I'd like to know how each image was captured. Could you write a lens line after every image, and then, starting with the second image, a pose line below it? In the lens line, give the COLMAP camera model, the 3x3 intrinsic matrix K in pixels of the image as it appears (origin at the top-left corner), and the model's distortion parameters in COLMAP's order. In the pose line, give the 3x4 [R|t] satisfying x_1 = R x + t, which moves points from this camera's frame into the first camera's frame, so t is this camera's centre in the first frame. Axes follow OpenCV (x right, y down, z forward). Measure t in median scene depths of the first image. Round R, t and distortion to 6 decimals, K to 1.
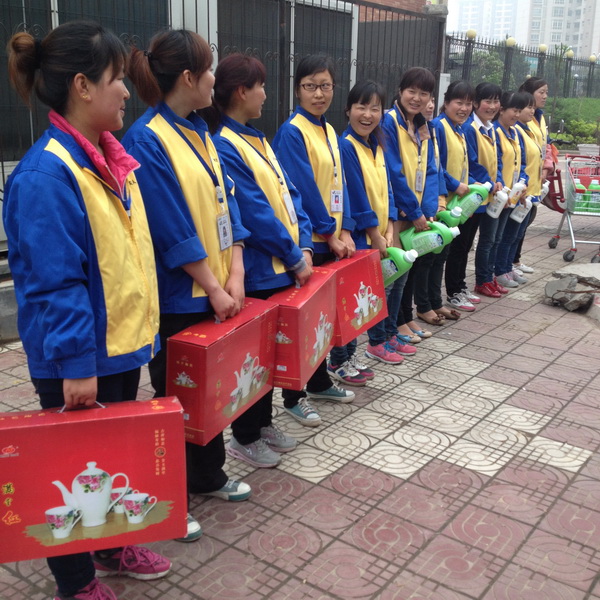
lens RADIAL K [[743.9, 0, 300.0], [0, 743.9, 300.0], [0, 0, 1]] dist [0.120194, -0.304413]
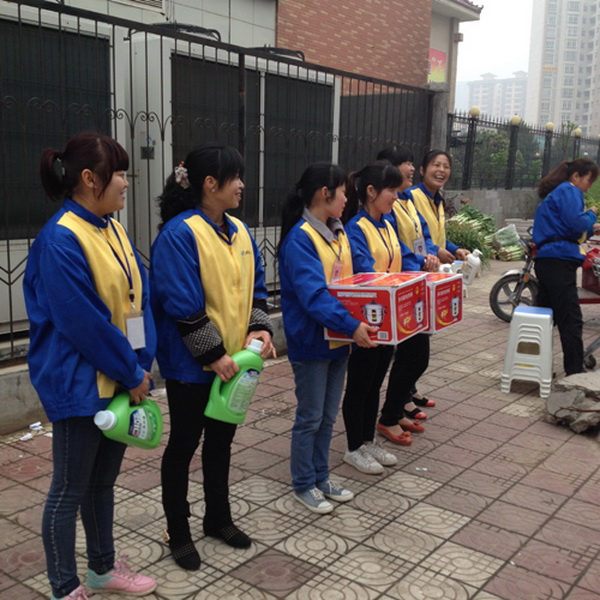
lens RADIAL K [[743.9, 0, 300.0], [0, 743.9, 300.0], [0, 0, 1]] dist [0.120194, -0.304413]
pose [[0.999805, 0.007949, -0.018100, 0.081258], [-0.009664, 0.995262, -0.096746, -0.052084], [0.017245, 0.096902, 0.995145, 0.189052]]
